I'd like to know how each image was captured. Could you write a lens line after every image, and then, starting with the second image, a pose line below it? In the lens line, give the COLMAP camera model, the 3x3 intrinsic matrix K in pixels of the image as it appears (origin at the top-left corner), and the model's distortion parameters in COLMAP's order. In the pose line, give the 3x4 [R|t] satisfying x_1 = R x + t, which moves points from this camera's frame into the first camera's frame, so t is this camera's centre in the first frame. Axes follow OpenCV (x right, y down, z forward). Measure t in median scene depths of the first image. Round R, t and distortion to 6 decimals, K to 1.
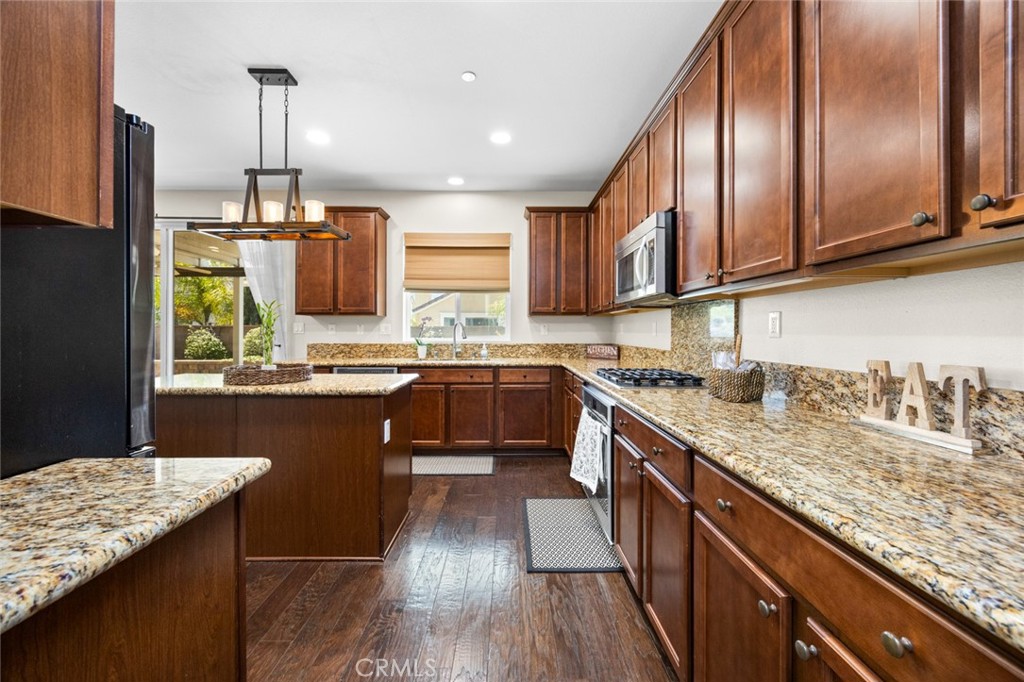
lens RADIAL K [[417.6, 0, 510.4], [0, 417.6, 332.8], [0, 0, 1]] dist [-0.001375, -0.000211]
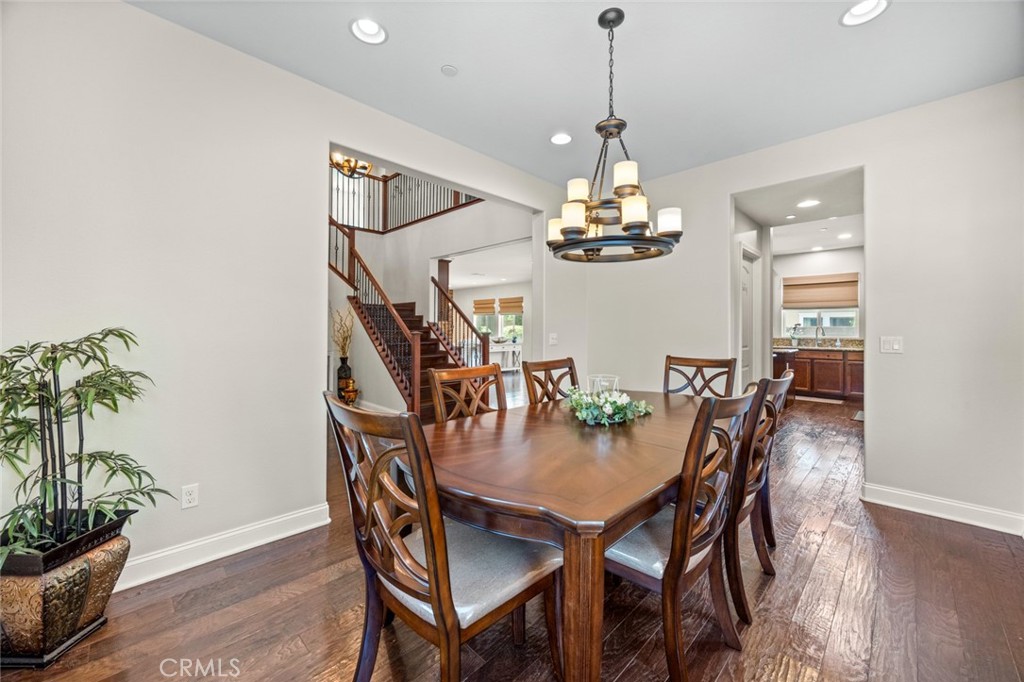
lens RADIAL K [[417.6, 0, 498.1], [0, 417.6, 325.7], [0, 0, 1]] dist [-0.001375, -0.000211]
pose [[0.708665, -0.002277, -0.705541, 0.168589], [-0.007000, 0.999923, -0.010258, -0.000216], [0.705510, 0.012209, 0.708594, -1.296004]]
